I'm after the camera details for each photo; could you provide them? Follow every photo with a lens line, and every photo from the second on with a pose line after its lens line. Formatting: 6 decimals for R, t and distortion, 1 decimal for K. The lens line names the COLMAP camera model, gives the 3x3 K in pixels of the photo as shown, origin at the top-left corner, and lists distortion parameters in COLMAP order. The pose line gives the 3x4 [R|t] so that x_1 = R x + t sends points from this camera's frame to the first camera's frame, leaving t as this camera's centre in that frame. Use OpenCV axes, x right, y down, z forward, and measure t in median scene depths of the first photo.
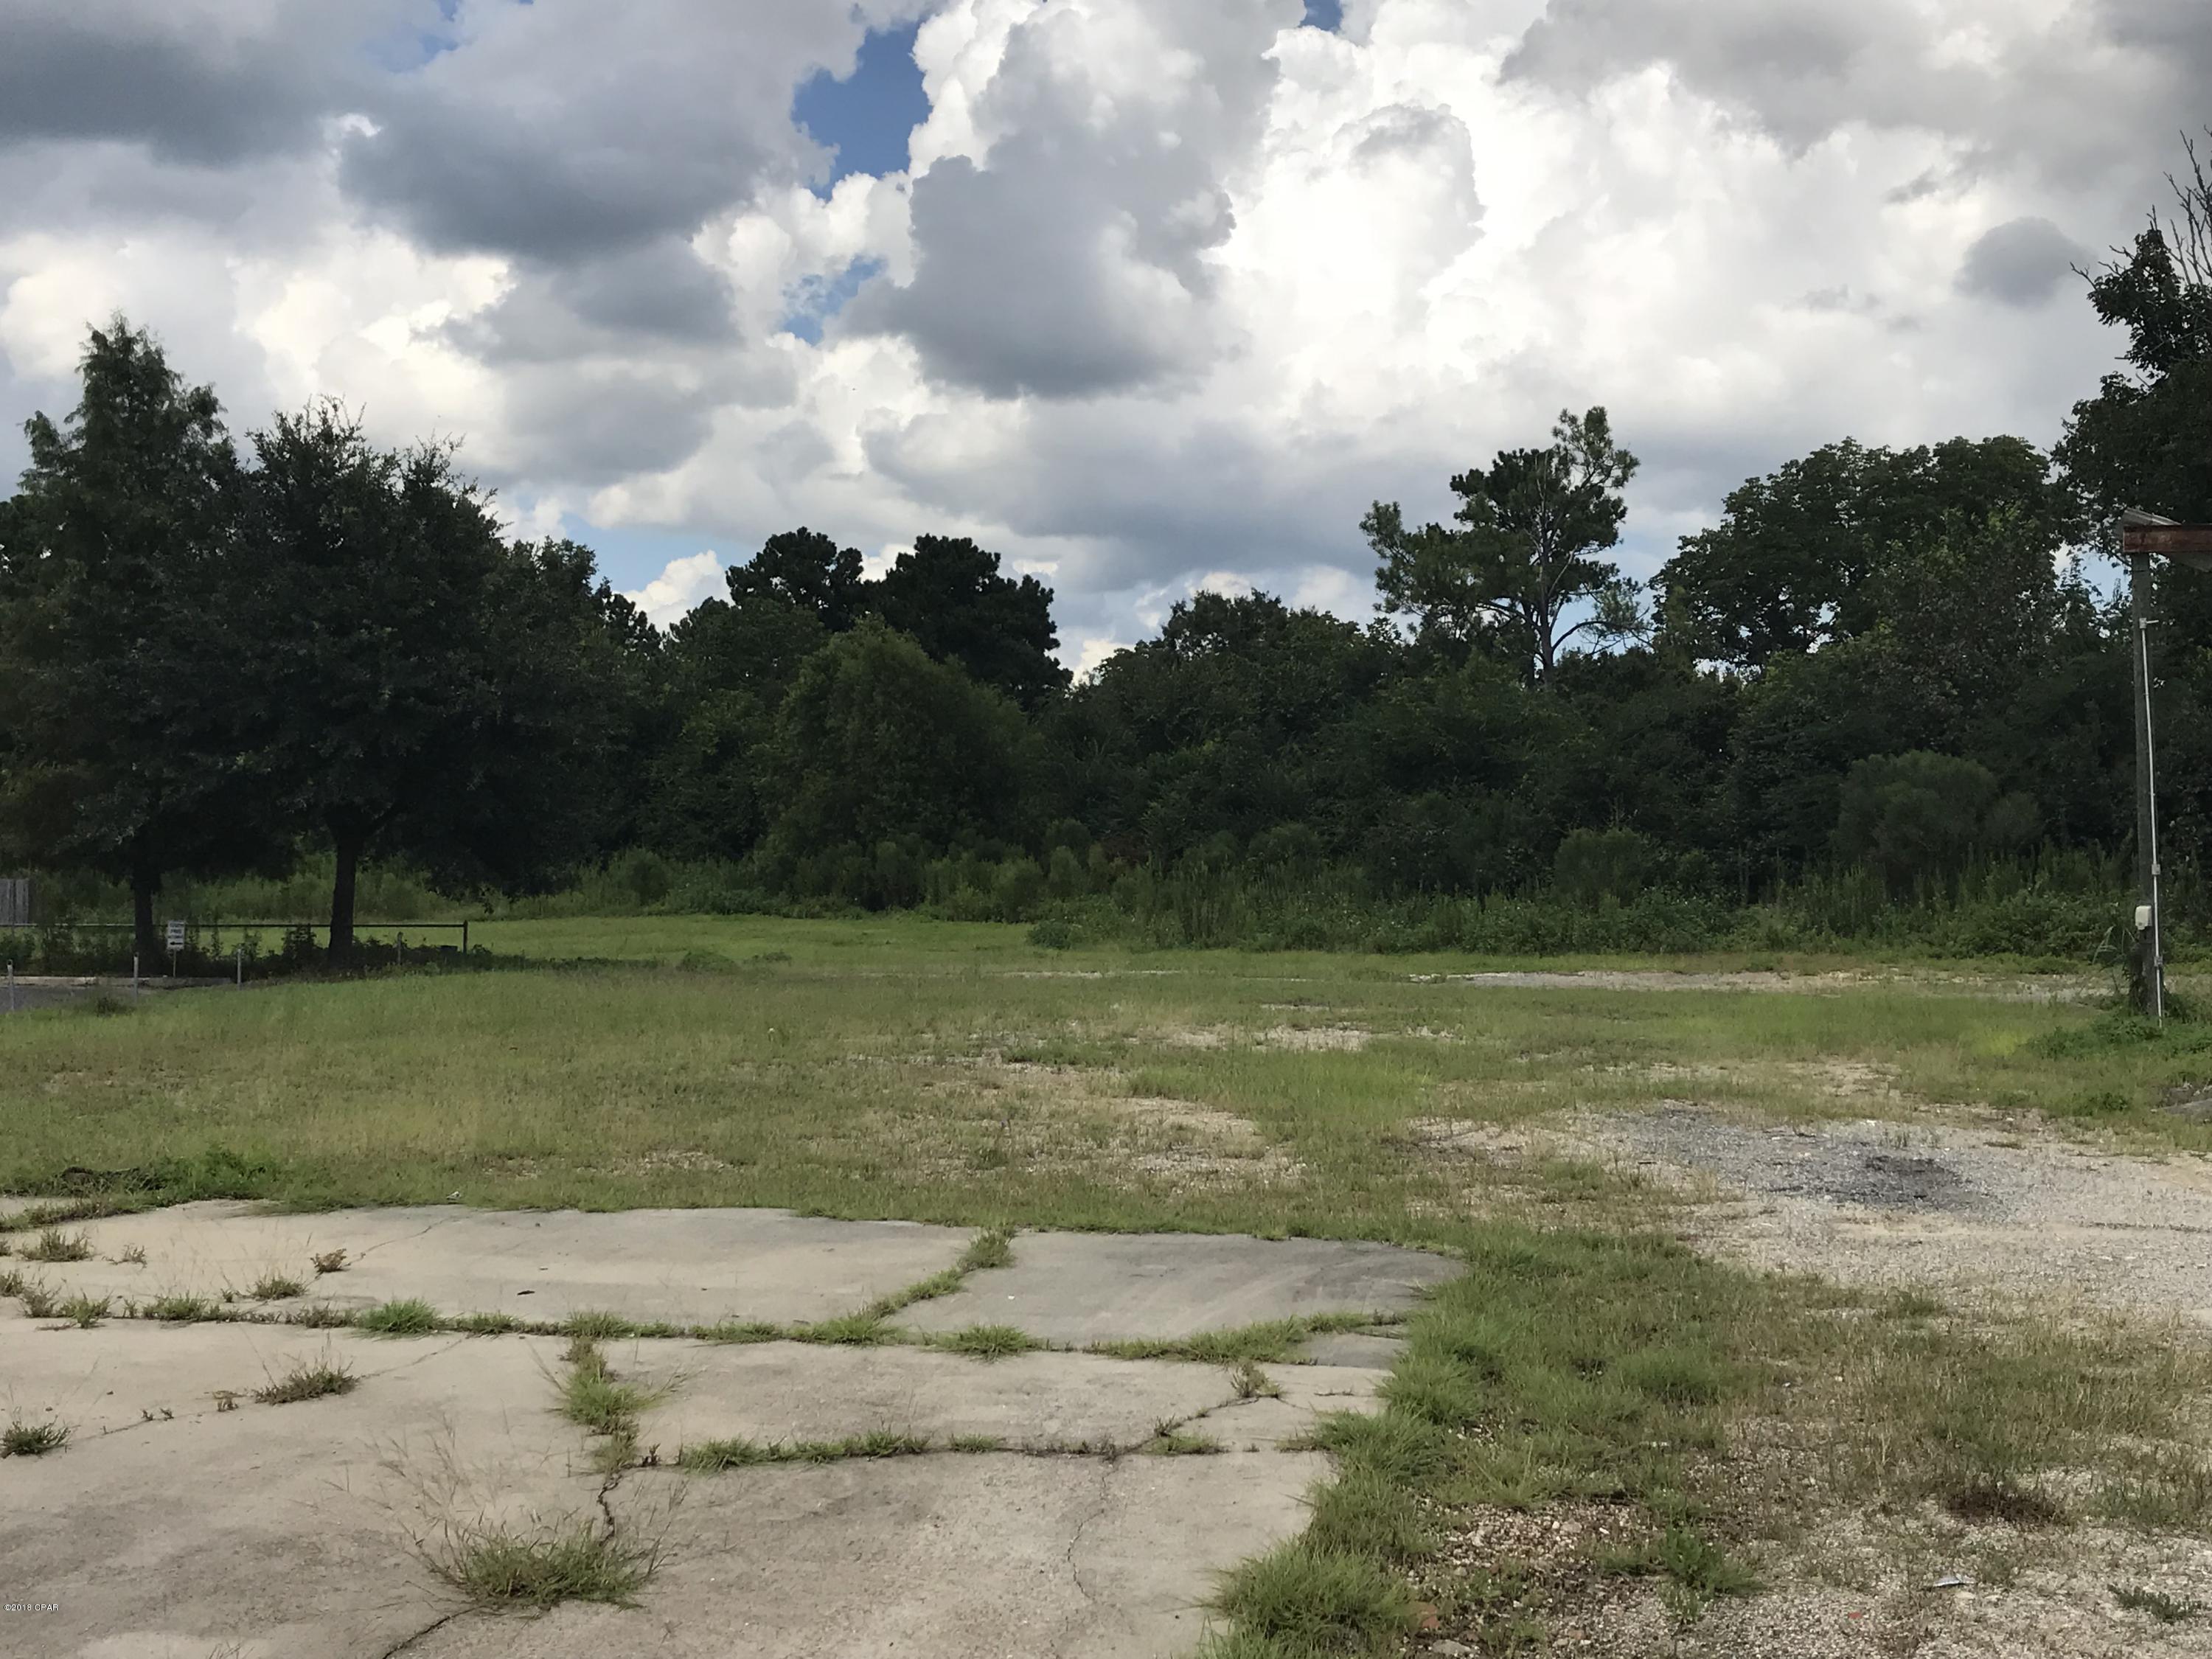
lens RADIAL K [[2505.0, 0, 1105.5], [0, 2505.0, 787.4], [0, 0, 1]] dist [0.139339, -0.462115]
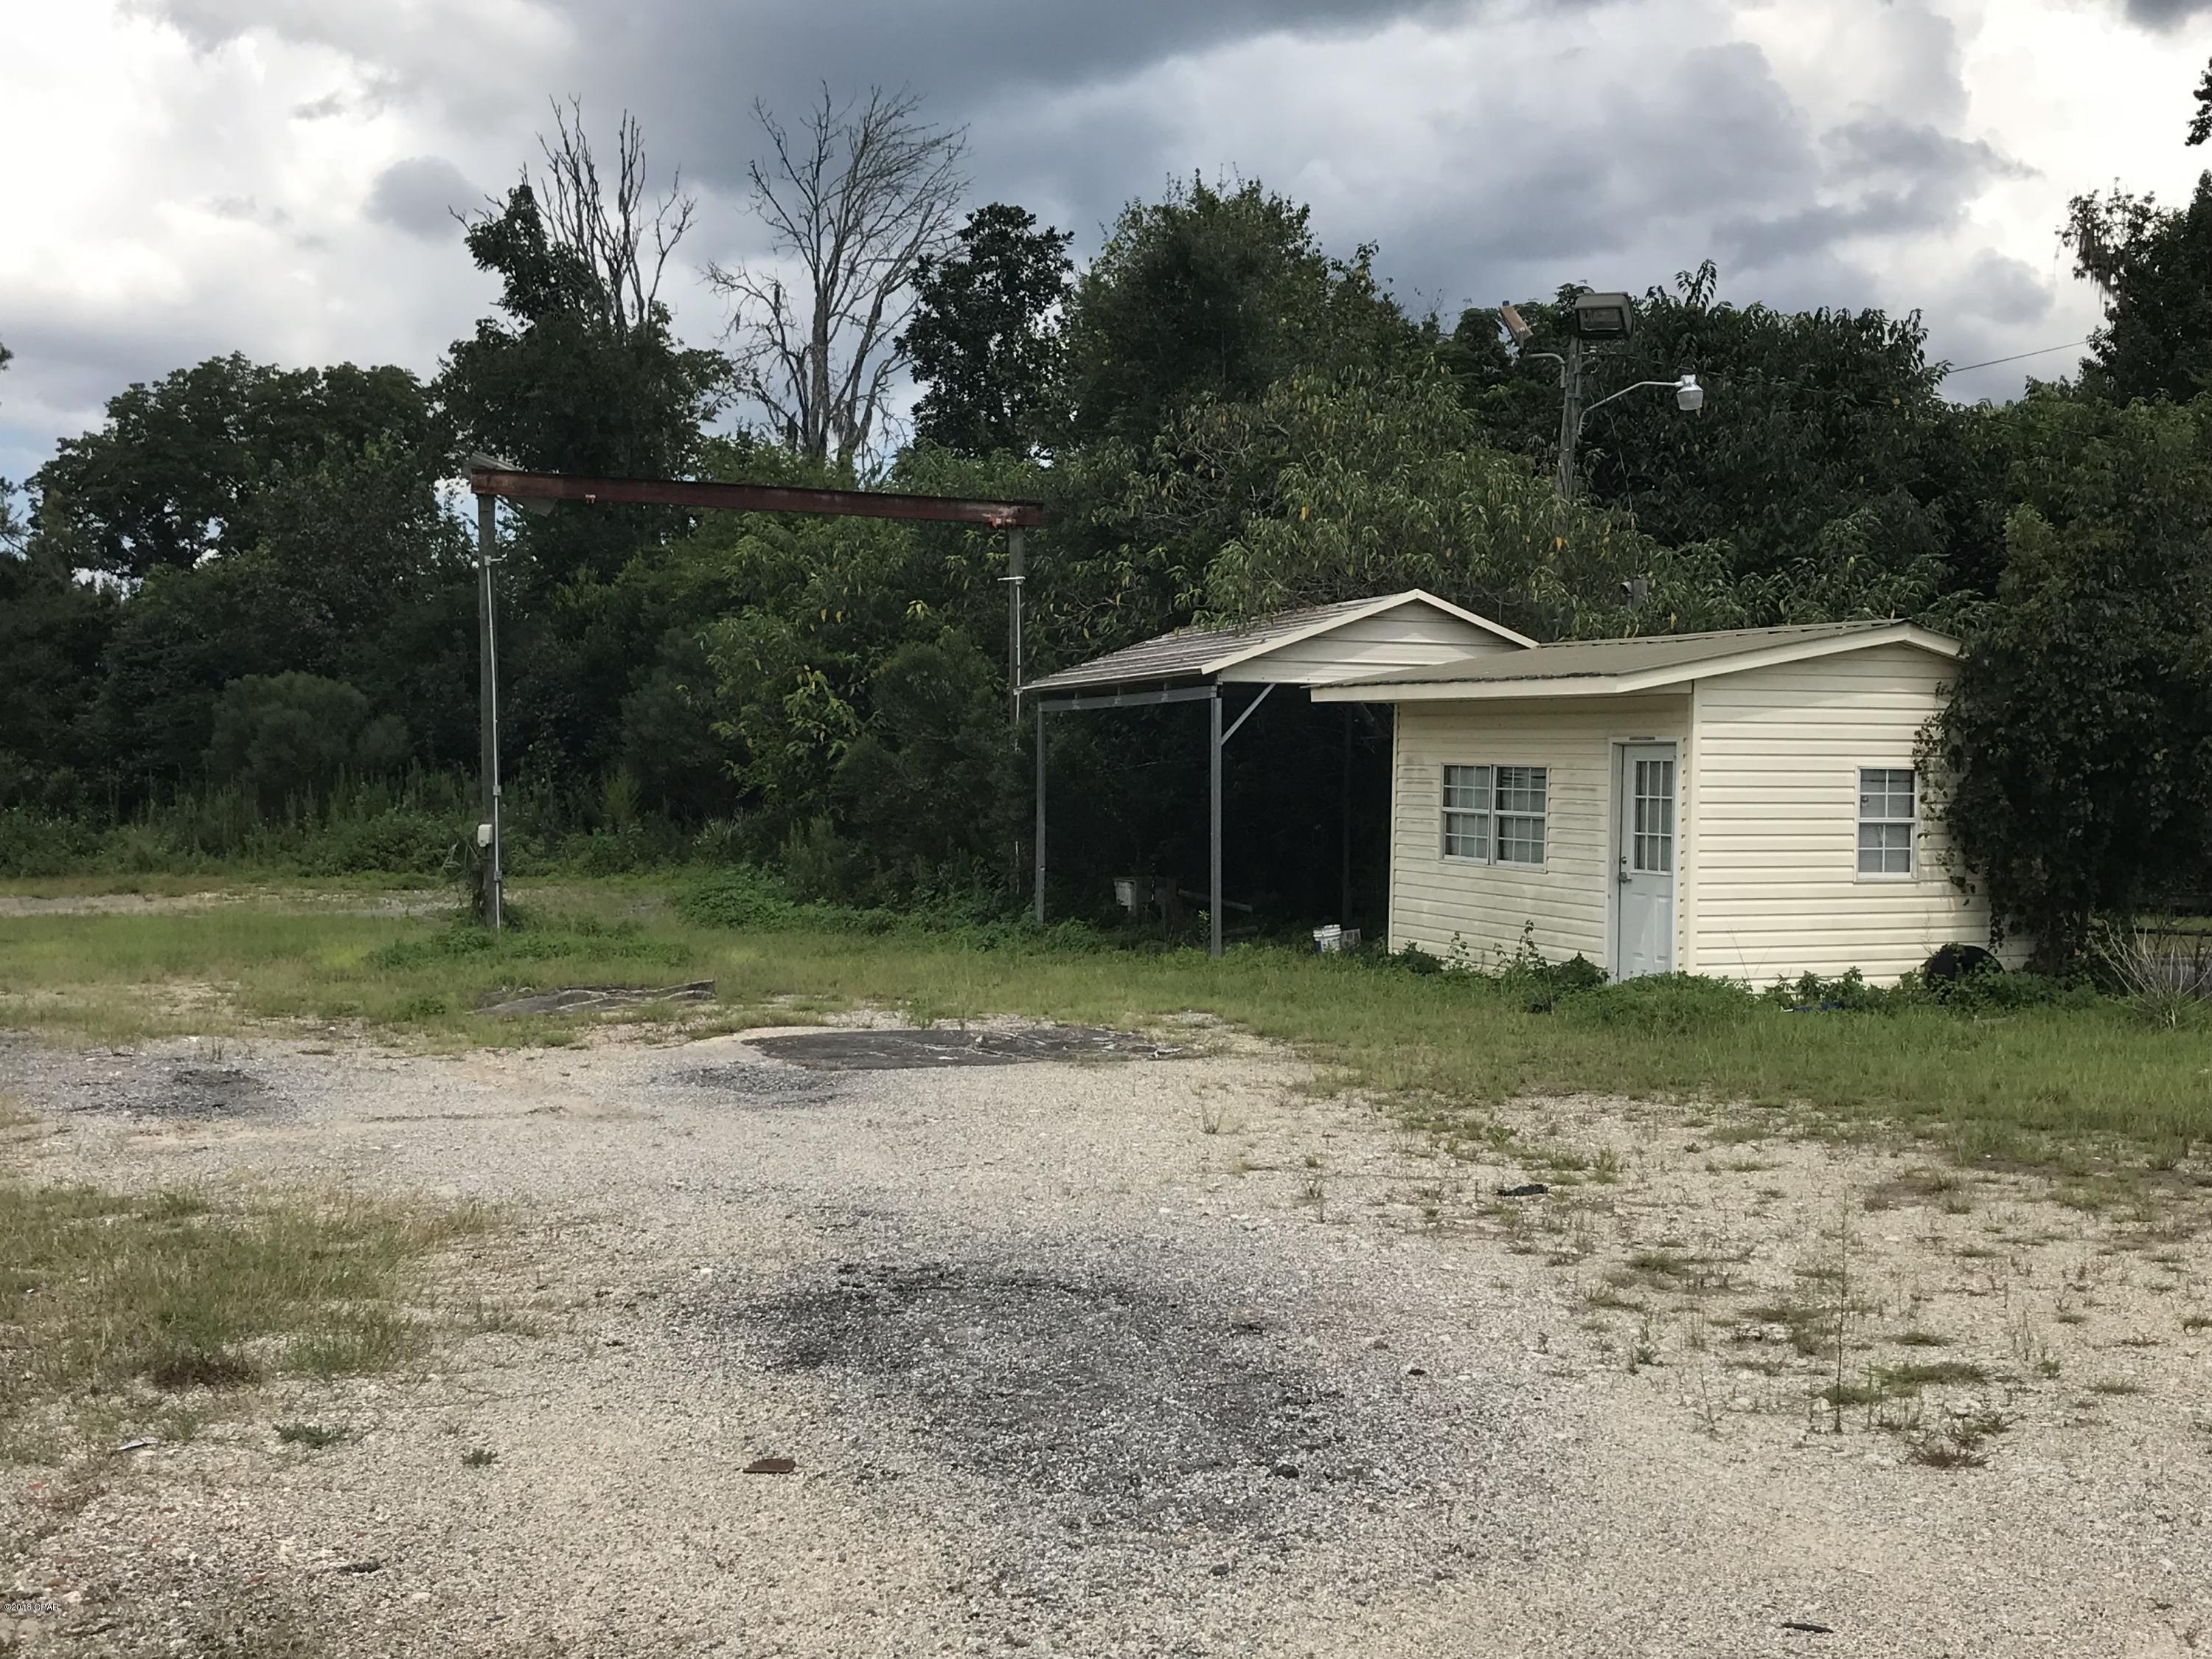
lens RADIAL K [[2505.0, 0, 1105.5], [0, 2505.0, 787.4], [0, 0, 1]] dist [0.139339, -0.462115]
pose [[0.817694, 0.001971, 0.575650, 0.004462], [-0.020333, 0.999469, 0.025461, -0.000690], [-0.575294, -0.032524, 0.817300, -0.012507]]
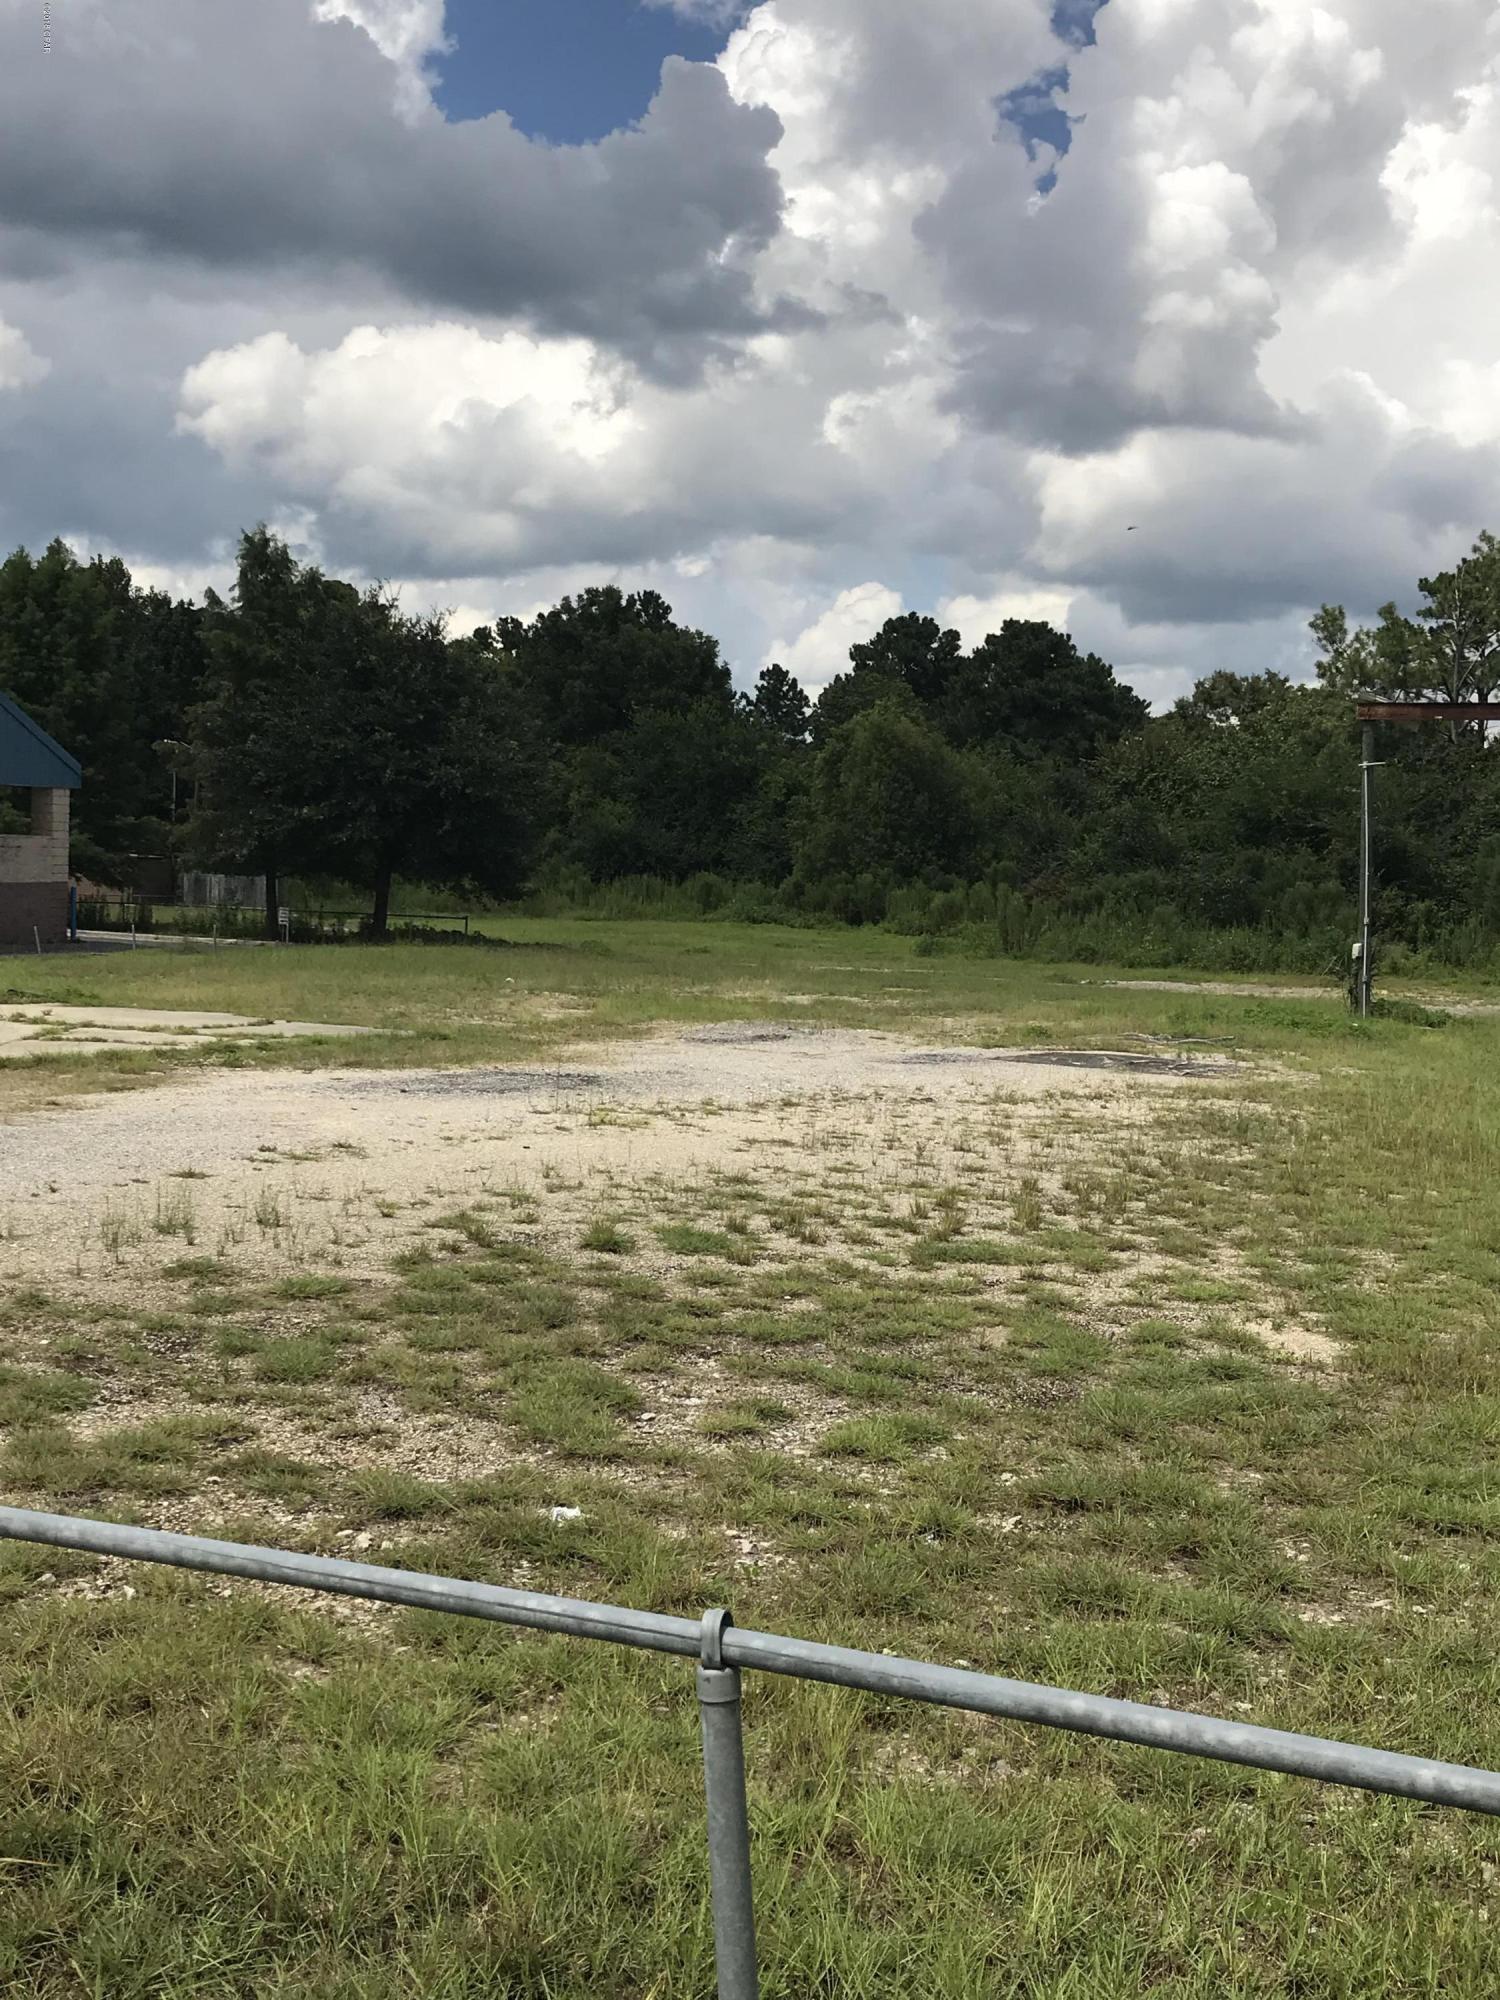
lens RADIAL K [[2260.3, 0, 750.0], [0, 2260.3, 1000.0], [0, 0, 1]] dist [0.156137, -0.566922]
pose [[0.968457, 0.049411, -0.244231, 0.190378], [-0.029789, 0.996071, 0.083394, -0.012385], [0.247392, -0.073488, 0.966124, -0.230902]]
